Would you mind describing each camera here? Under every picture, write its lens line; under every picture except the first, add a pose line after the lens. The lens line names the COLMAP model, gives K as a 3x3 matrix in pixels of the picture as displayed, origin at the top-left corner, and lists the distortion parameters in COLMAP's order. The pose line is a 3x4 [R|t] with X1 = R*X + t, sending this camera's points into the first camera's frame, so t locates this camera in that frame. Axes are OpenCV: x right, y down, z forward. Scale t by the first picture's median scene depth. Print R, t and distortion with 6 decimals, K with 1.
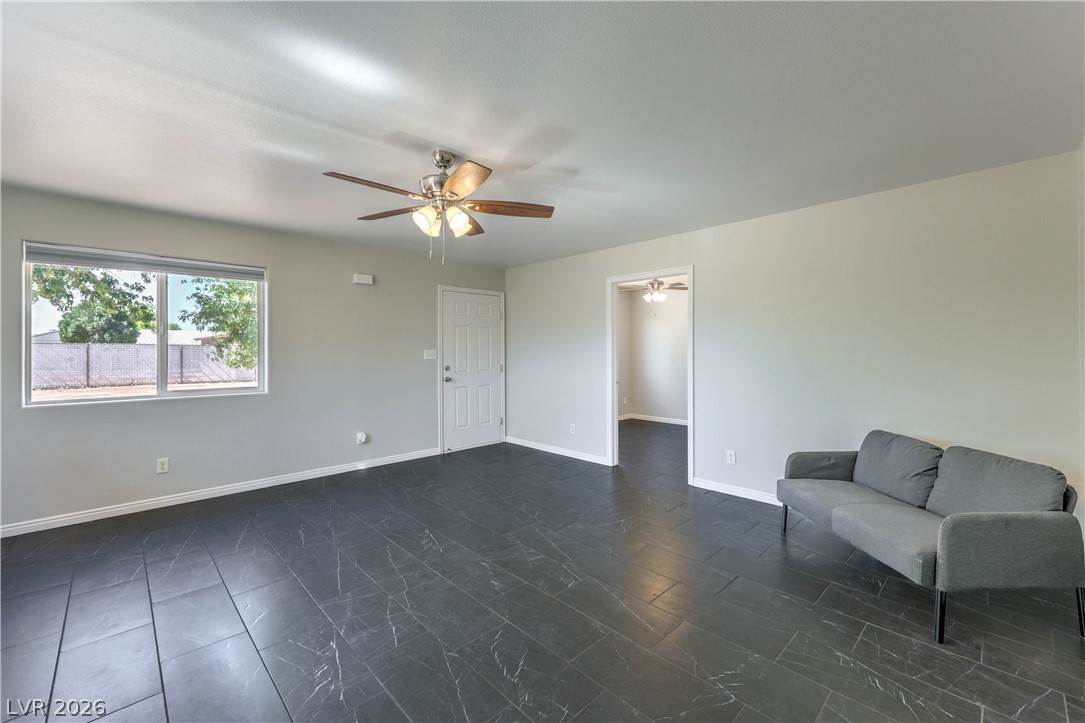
lens RADIAL K [[444.5, 0, 545.5], [0, 444.5, 354.5], [0, 0, 1]] dist [0.021692, -0.000066]
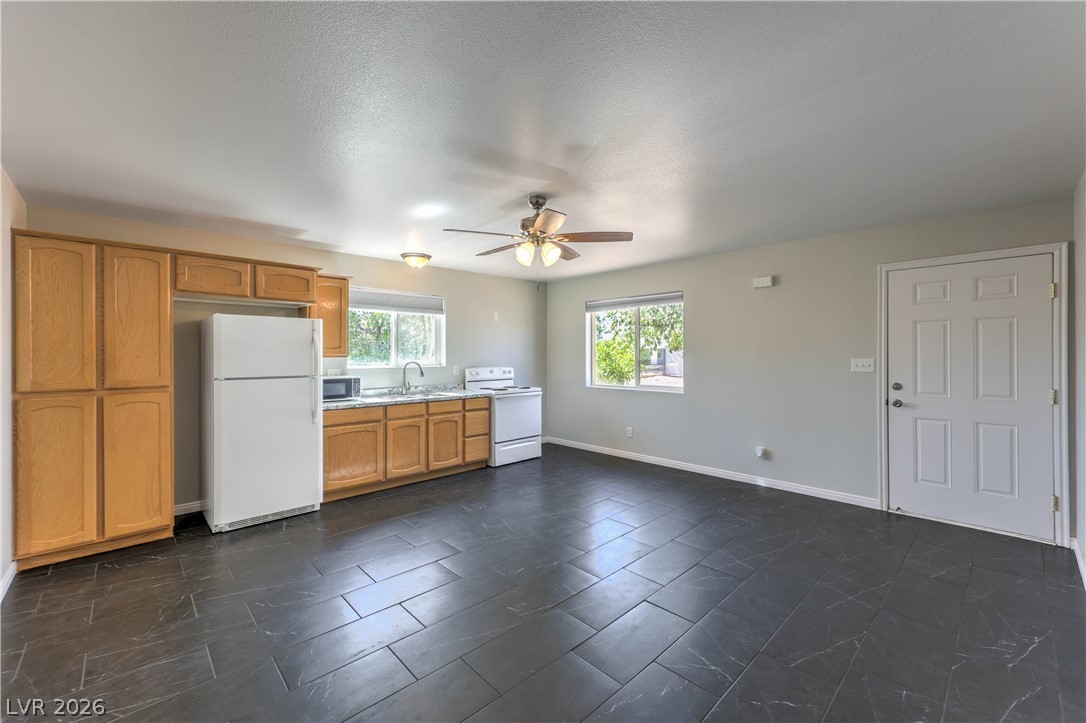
lens RADIAL K [[444.9, 0, 549.0], [0, 444.9, 354.9], [0, 0, 1]] dist [0.021692, -0.000066]
pose [[0.003858, 0.004226, -0.999984, 0.779366], [-0.006768, 0.999968, 0.004200, -0.026972], [0.999970, 0.006752, 0.003887, 0.823365]]
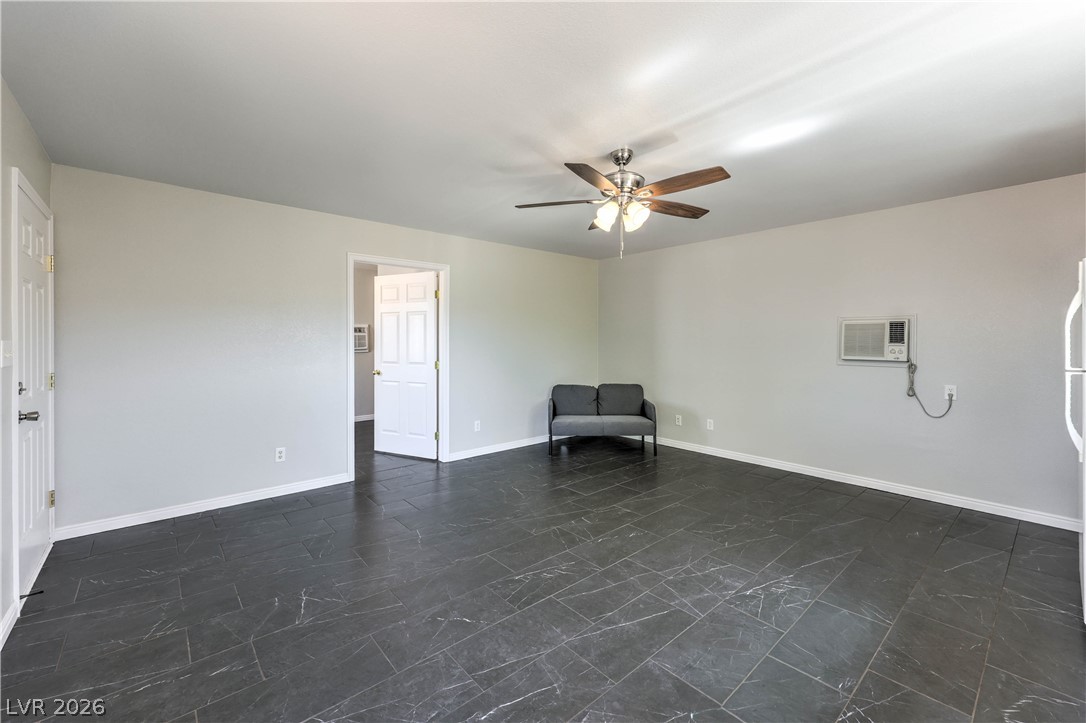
lens RADIAL K [[444.9, 0, 557.5], [0, 444.9, 344.3], [0, 0, 1]] dist [0.021692, -0.000066]
pose [[0.029570, -0.003888, 0.999555, -1.024765], [0.006675, 0.999971, 0.003692, -0.004221], [-0.999540, 0.006562, 0.029595, 0.905756]]
